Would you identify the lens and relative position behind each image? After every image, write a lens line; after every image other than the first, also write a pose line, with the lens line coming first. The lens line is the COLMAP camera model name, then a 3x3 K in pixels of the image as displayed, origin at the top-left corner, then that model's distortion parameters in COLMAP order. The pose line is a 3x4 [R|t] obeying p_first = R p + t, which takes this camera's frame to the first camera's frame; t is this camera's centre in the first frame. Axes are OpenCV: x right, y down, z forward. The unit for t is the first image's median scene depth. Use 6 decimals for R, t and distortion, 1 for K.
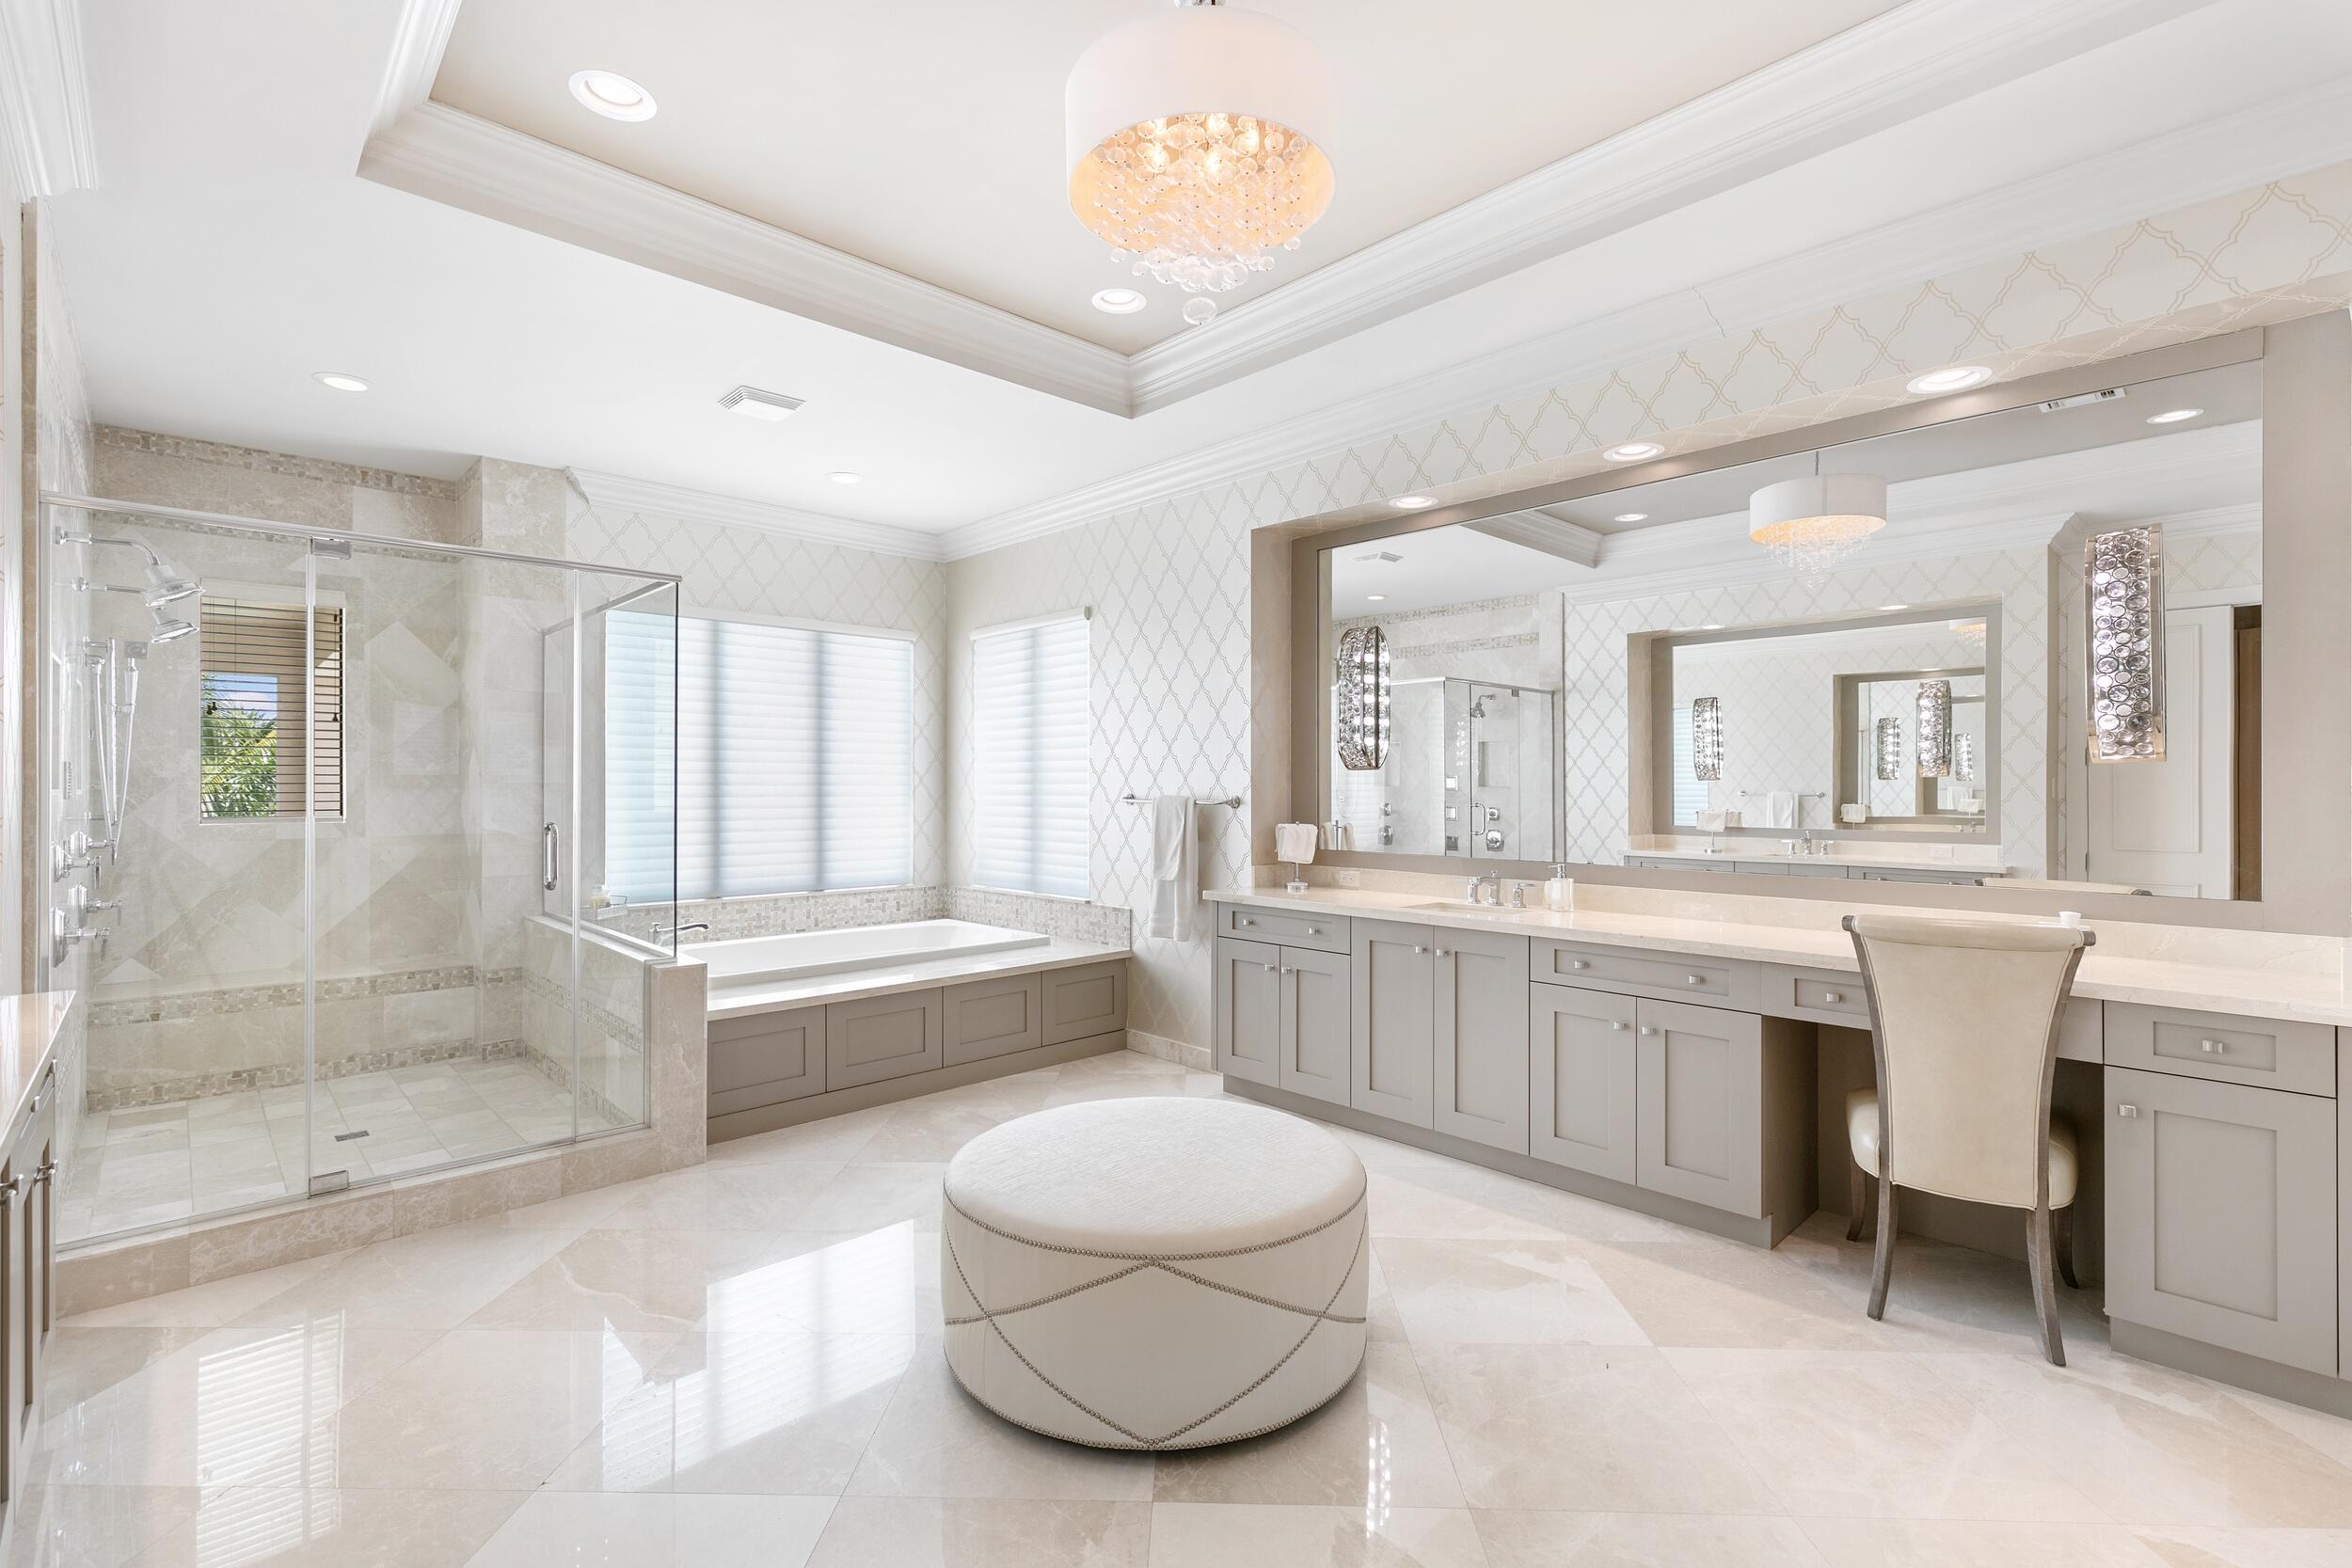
lens RADIAL K [[1052.6, 0, 1177.0], [0, 1052.6, 784.8], [0, 0, 1]] dist [-0.000334, -0.000088]
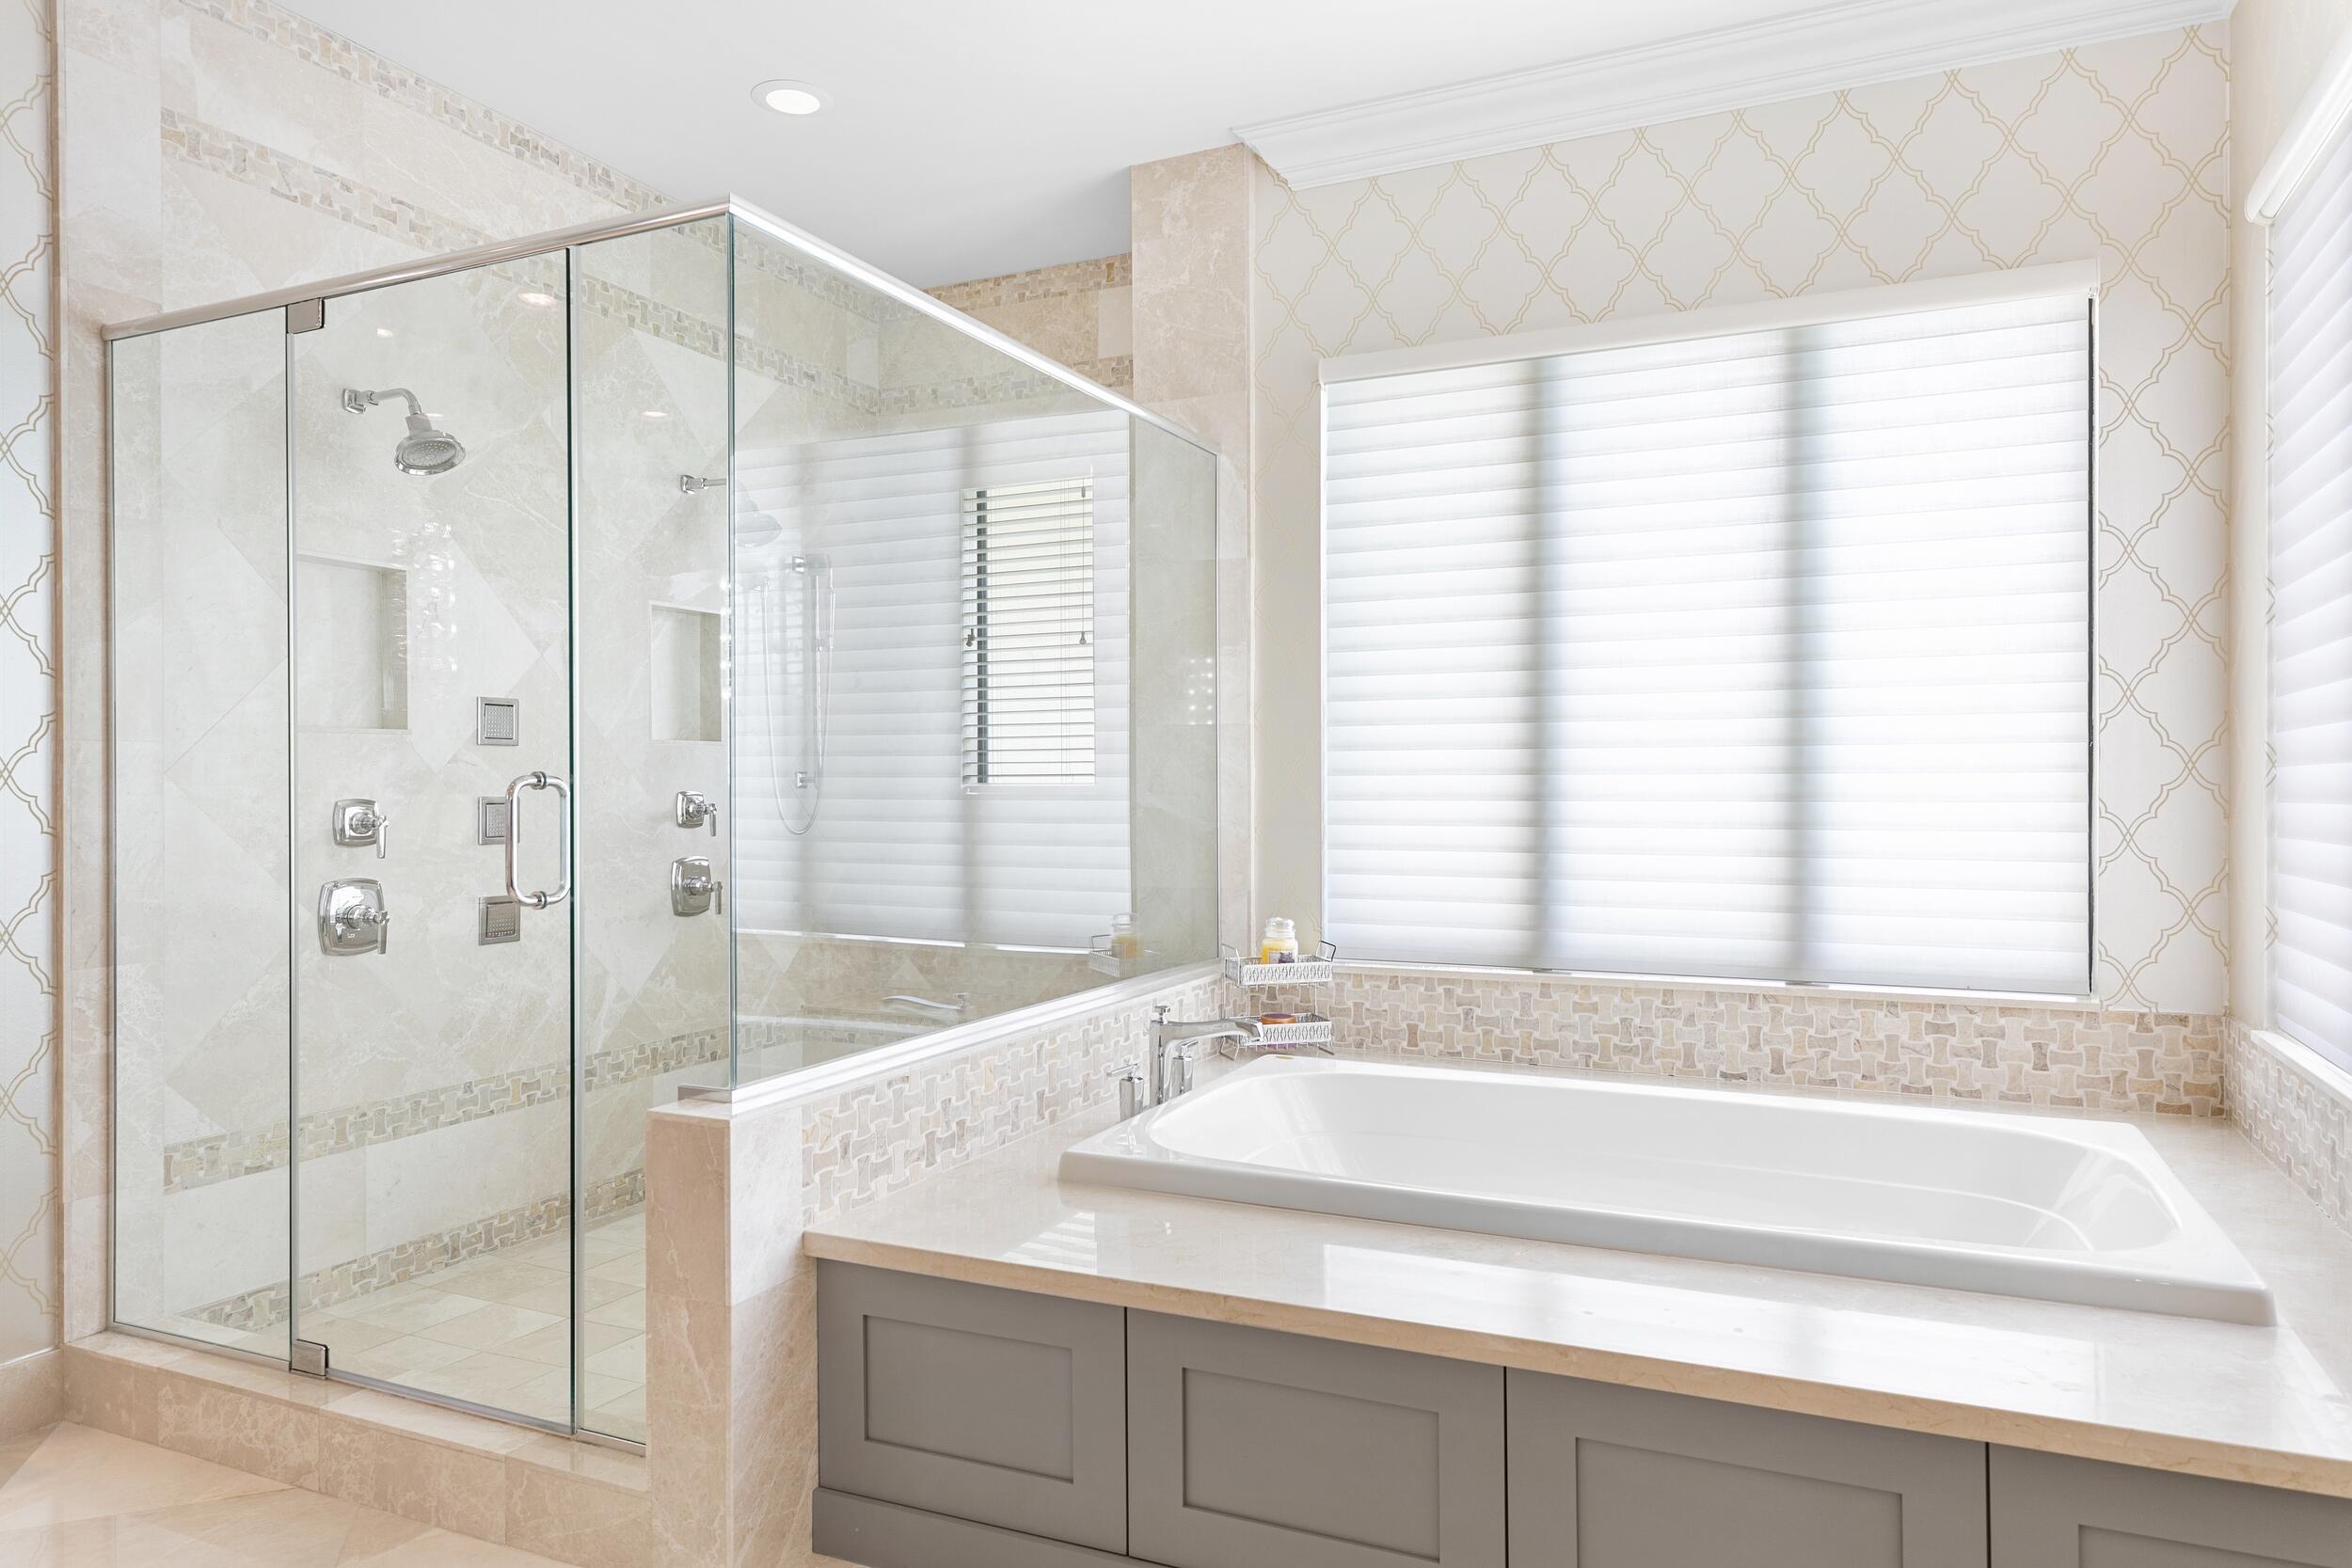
lens RADIAL K [[1482.8, 0, 1175.7], [0, 1482.8, 778.2], [0, 0, 1]] dist [0.004802, 0.001261]
pose [[0.372115, -0.006001, -0.928167, 0.108464], [0.003948, 0.999980, -0.004883, 0.030590], [0.928178, -0.001848, 0.372131, 0.694940]]
